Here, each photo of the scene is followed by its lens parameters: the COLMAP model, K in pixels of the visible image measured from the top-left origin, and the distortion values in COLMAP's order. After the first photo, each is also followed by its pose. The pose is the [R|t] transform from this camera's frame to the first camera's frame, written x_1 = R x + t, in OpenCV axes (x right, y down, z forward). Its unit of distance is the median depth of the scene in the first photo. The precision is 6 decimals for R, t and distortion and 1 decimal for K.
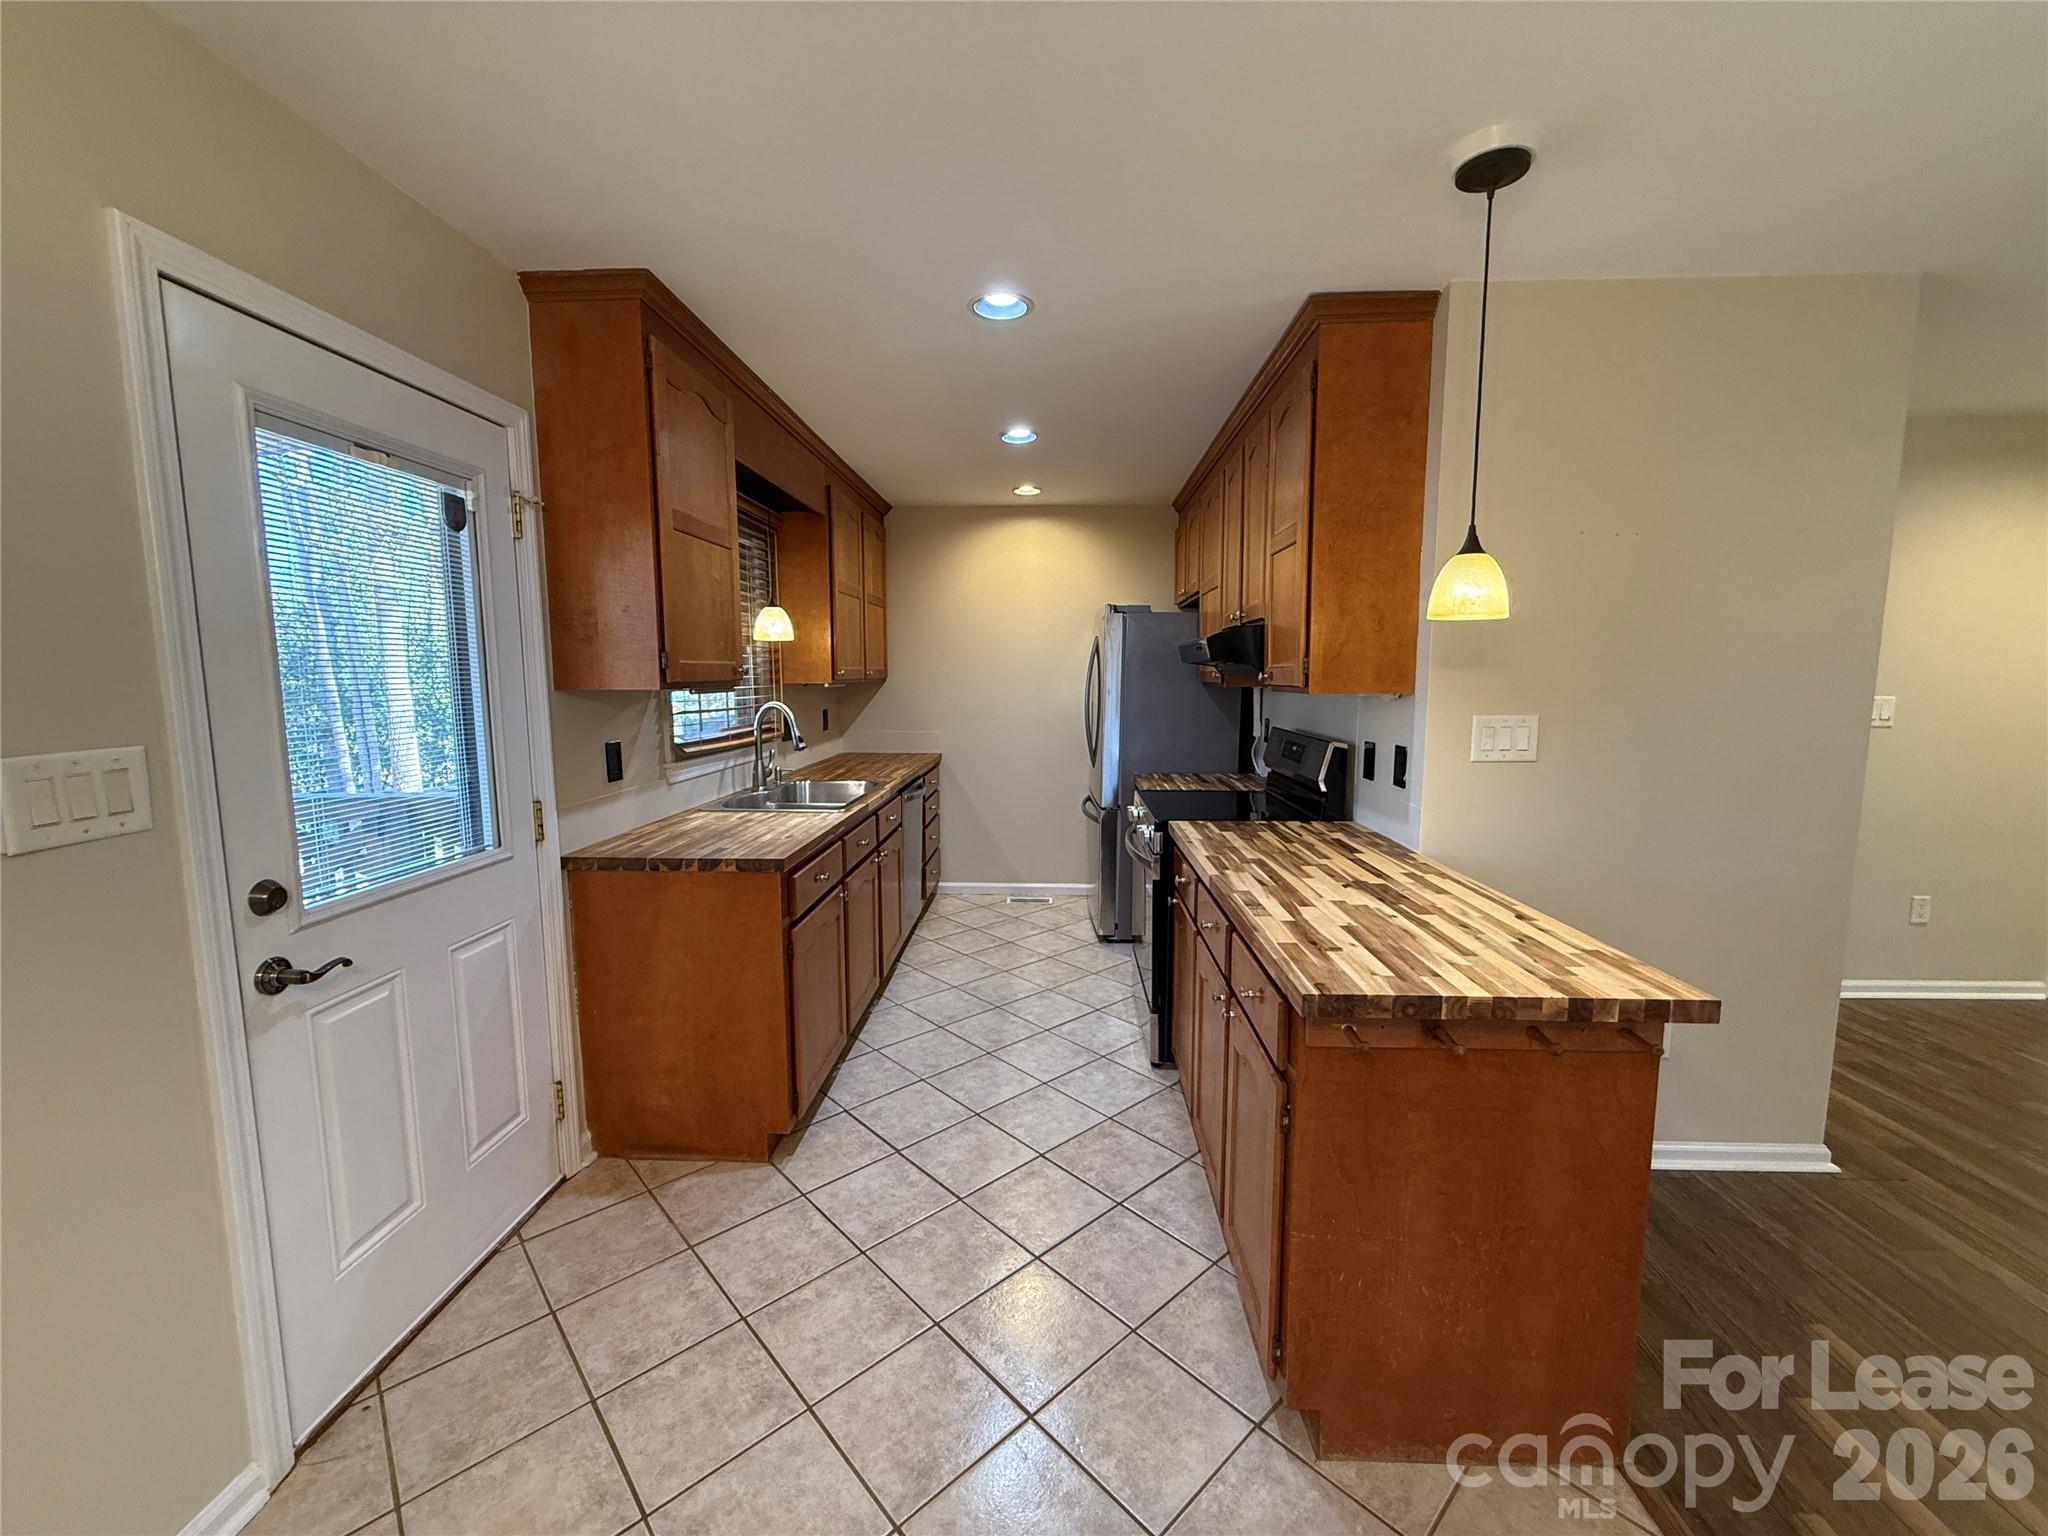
lens RADIAL K [[817.3, 0, 1014.1], [0, 817.3, 767.7], [0, 0, 1]] dist [0.000832, -0.000175]
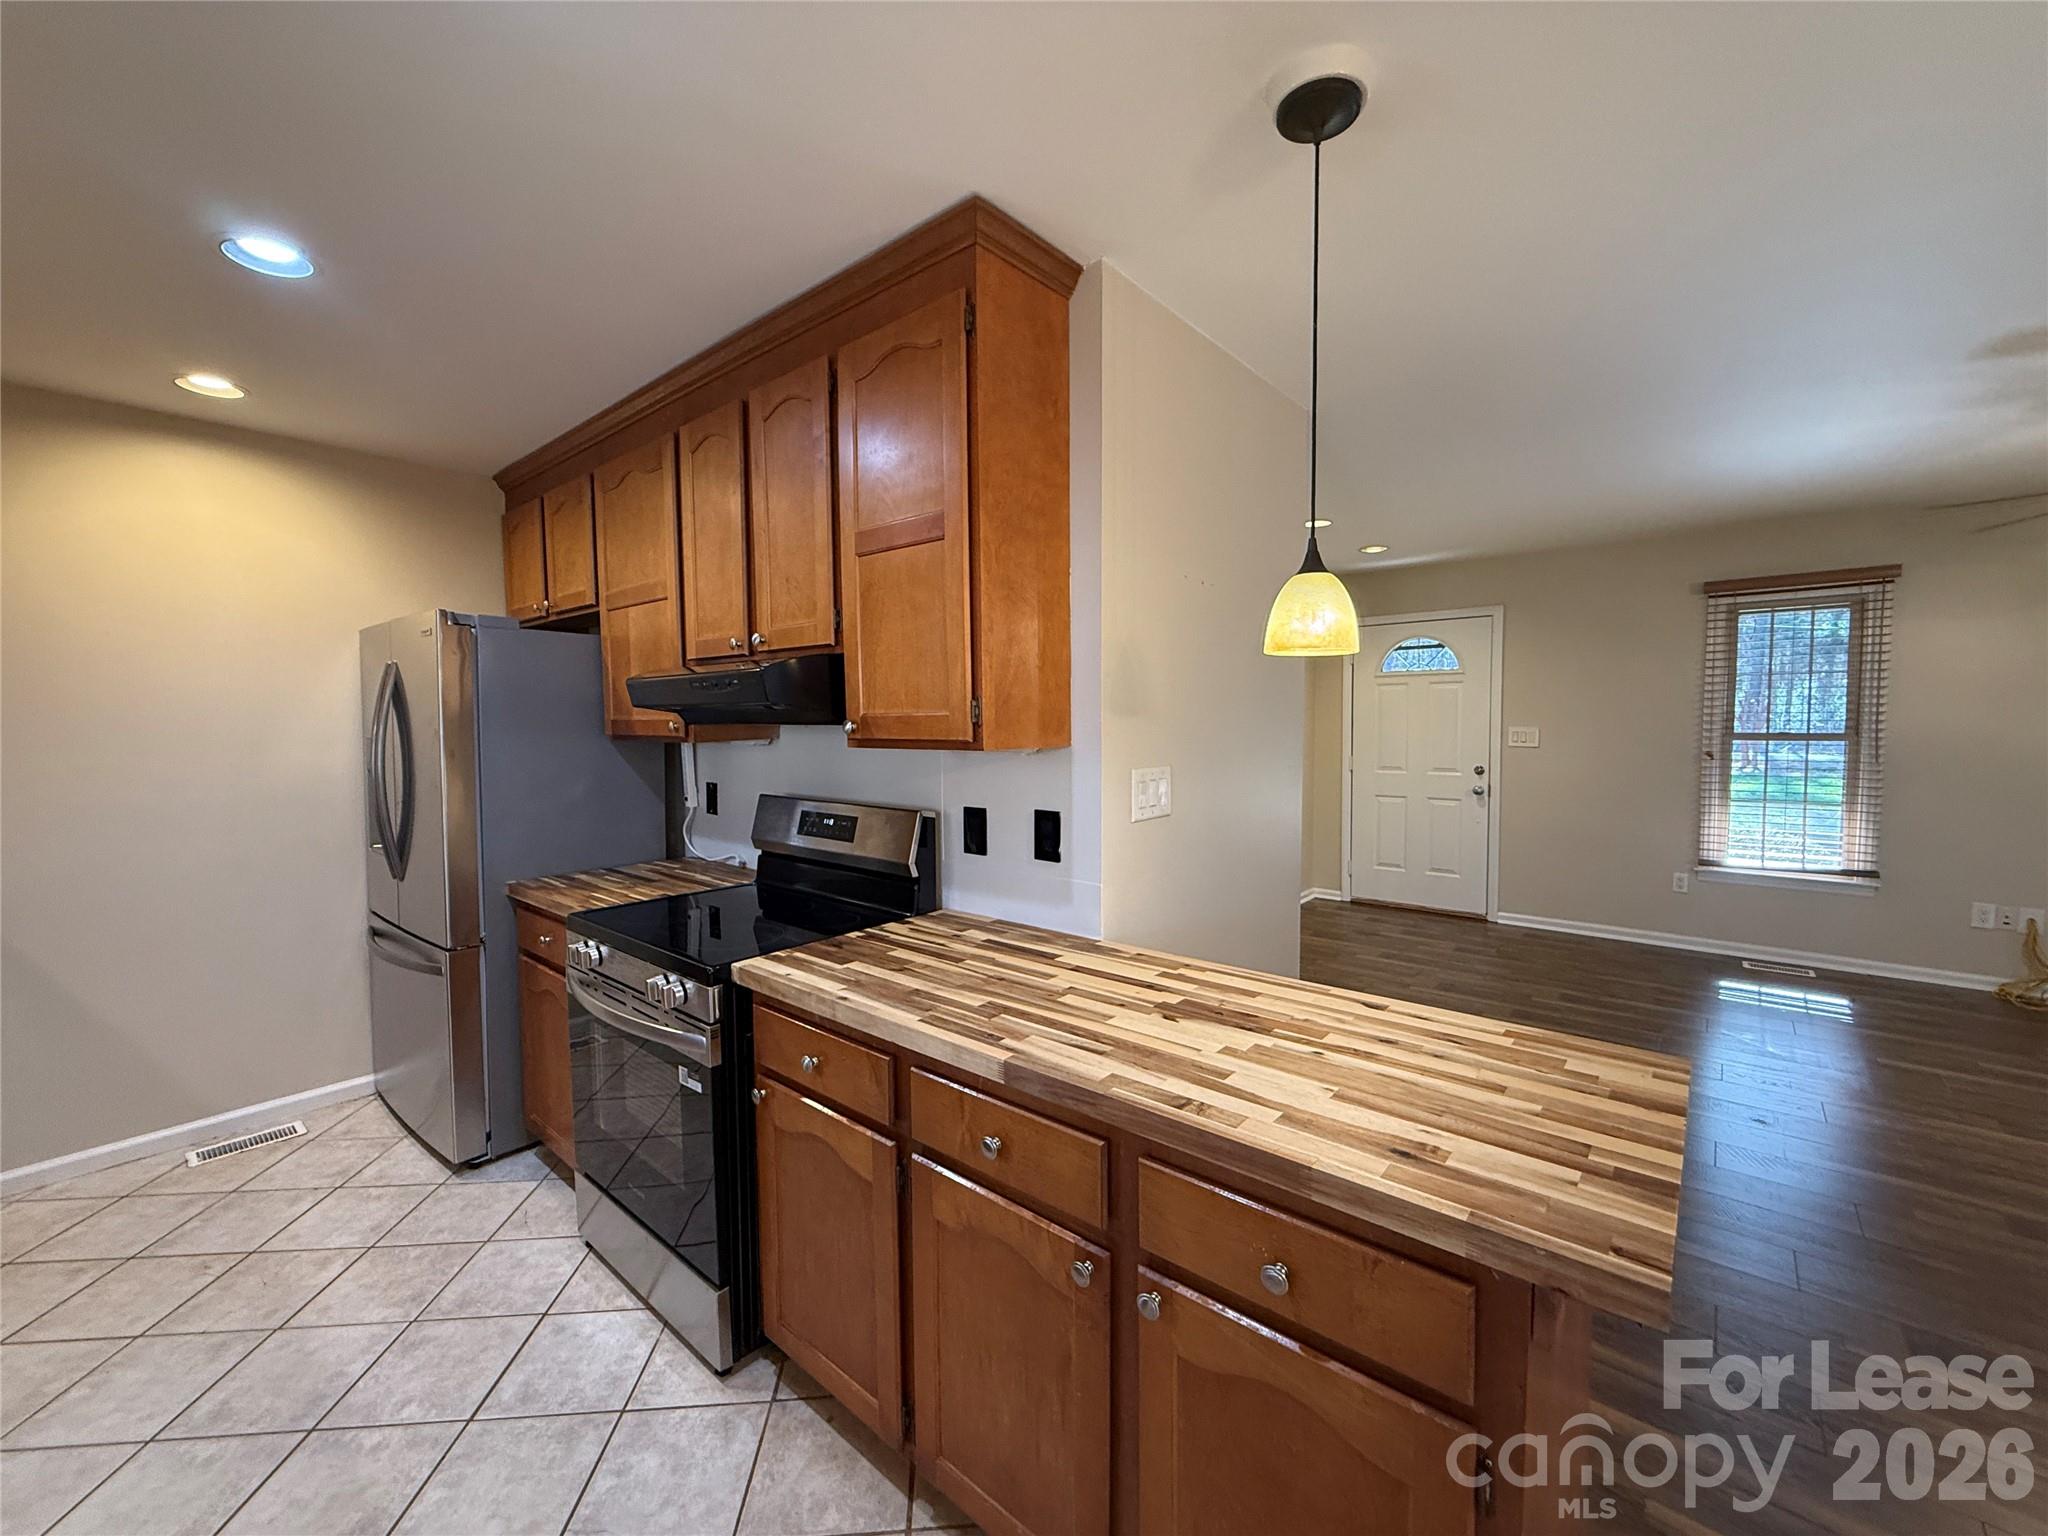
lens RADIAL K [[817.3, 0, 1020.0], [0, 817.3, 767.1], [0, 0, 1]] dist [0.000832, -0.000175]
pose [[0.607046, -0.050295, 0.793073, -0.190611], [0.096004, 0.995327, -0.010364, -0.065697], [-0.788846, 0.082430, 0.609038, 0.541772]]
